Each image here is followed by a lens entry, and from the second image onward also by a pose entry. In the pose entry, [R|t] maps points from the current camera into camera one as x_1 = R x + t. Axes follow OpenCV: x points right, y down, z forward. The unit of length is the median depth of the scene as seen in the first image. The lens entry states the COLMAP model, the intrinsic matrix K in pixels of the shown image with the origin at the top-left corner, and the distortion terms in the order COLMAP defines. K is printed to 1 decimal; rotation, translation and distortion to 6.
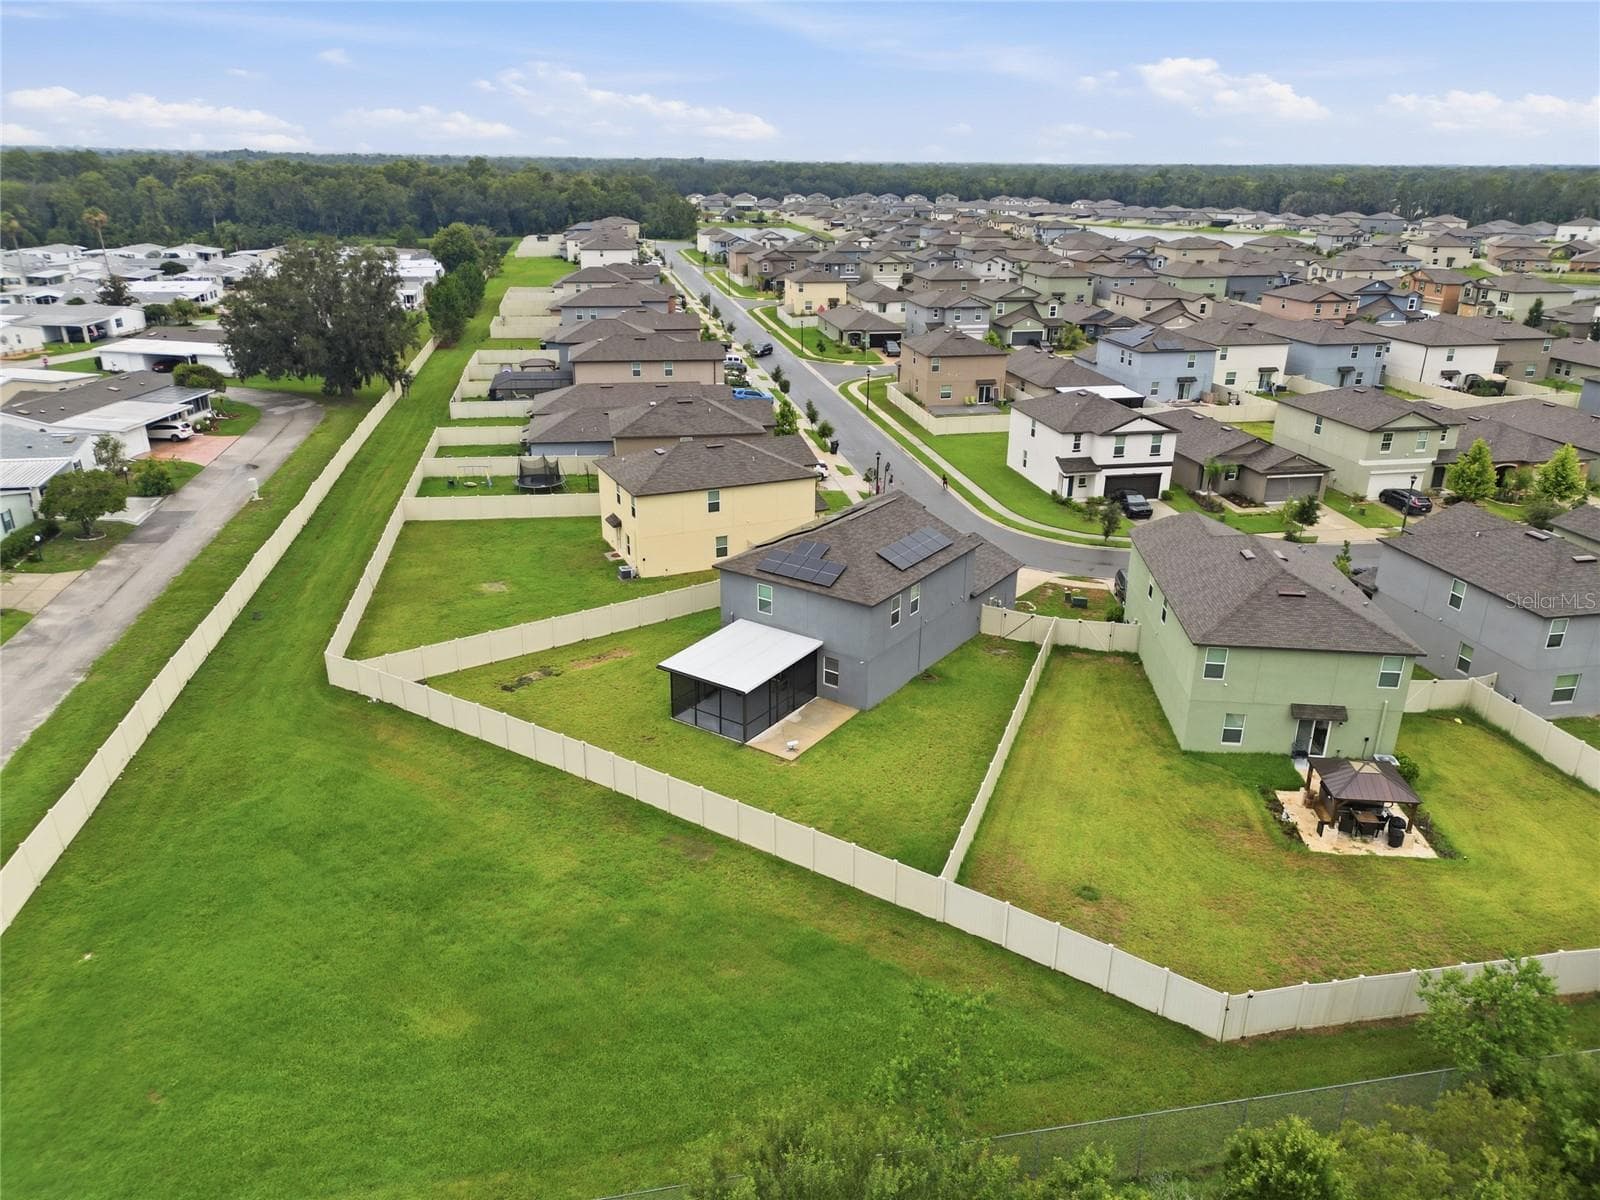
lens RADIAL K [[1110.5, 0, 809.3], [0, 1110.5, 606.1], [0, 0, 1]] dist [0.085371, -0.096119]
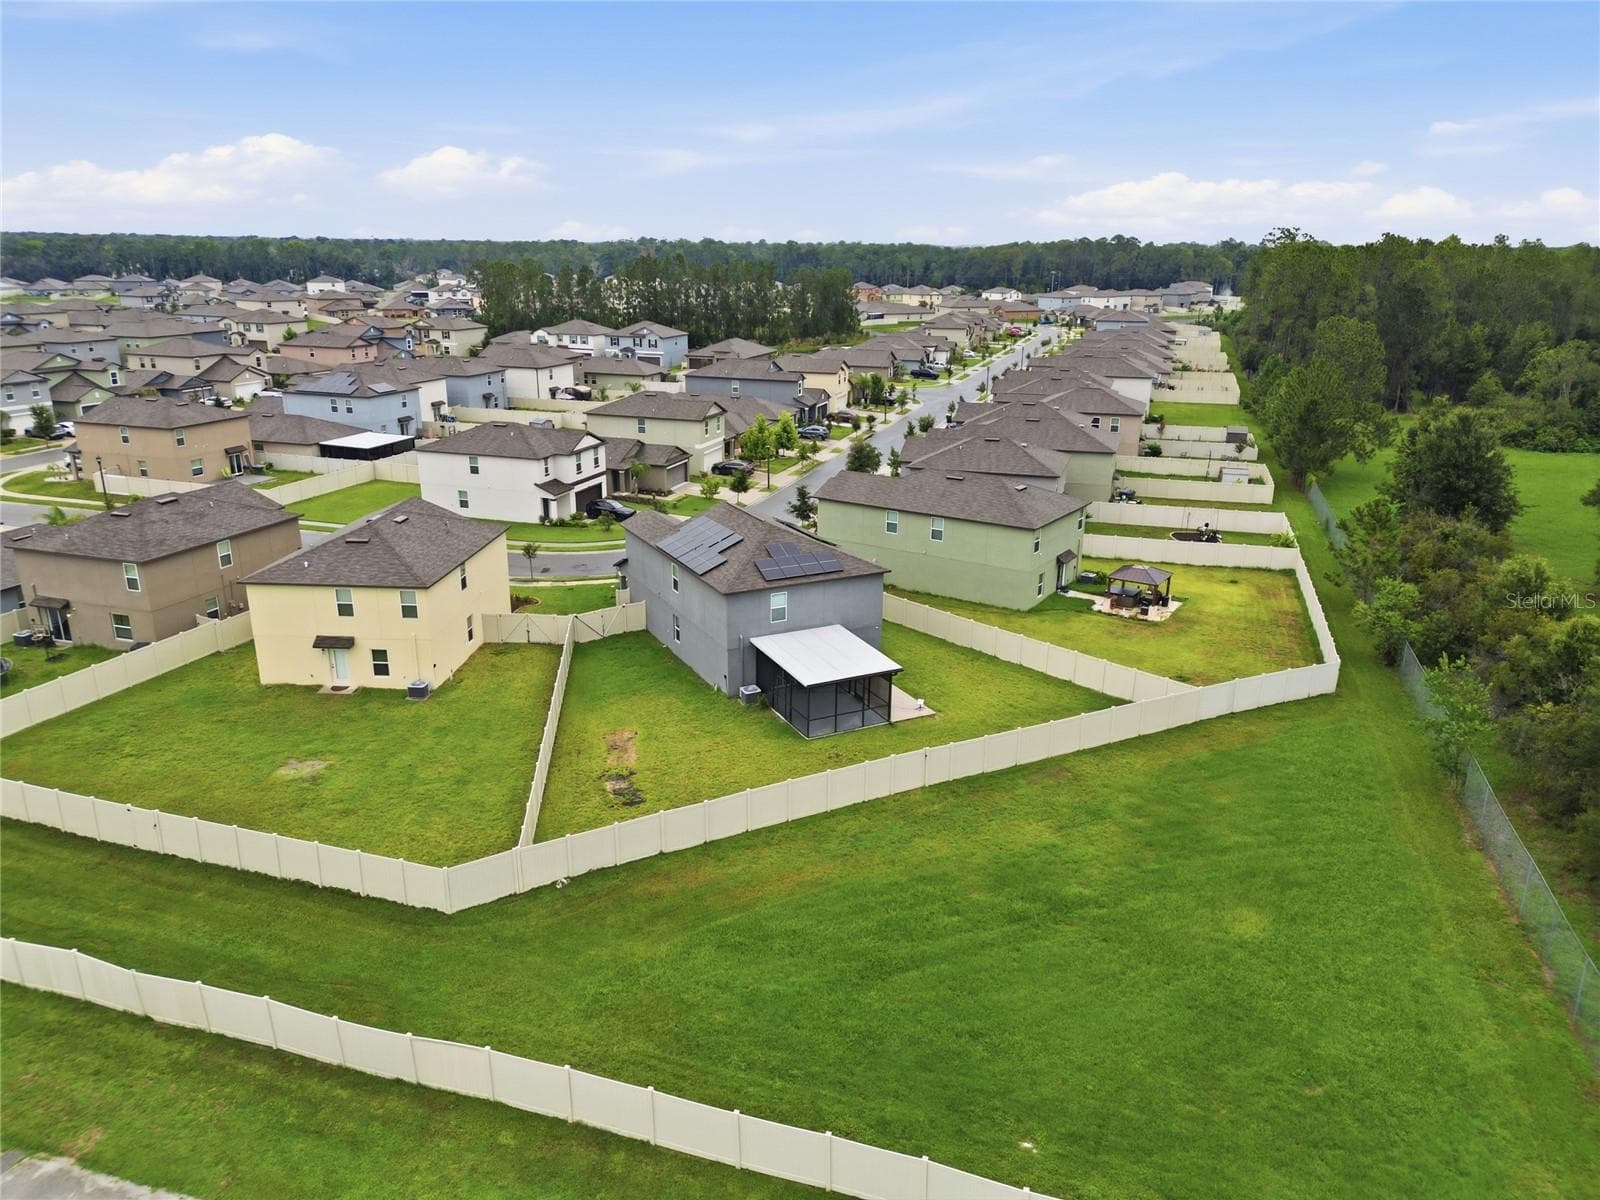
lens RADIAL K [[1110.5, 0, 809.3], [0, 1110.5, 606.1], [0, 0, 1]] dist [0.085371, -0.096119]
pose [[0.478758, -0.273821, 0.834154, -0.539771], [0.318388, 0.939590, 0.125695, -0.077724], [-0.818181, 0.205407, 0.537017, 0.273799]]
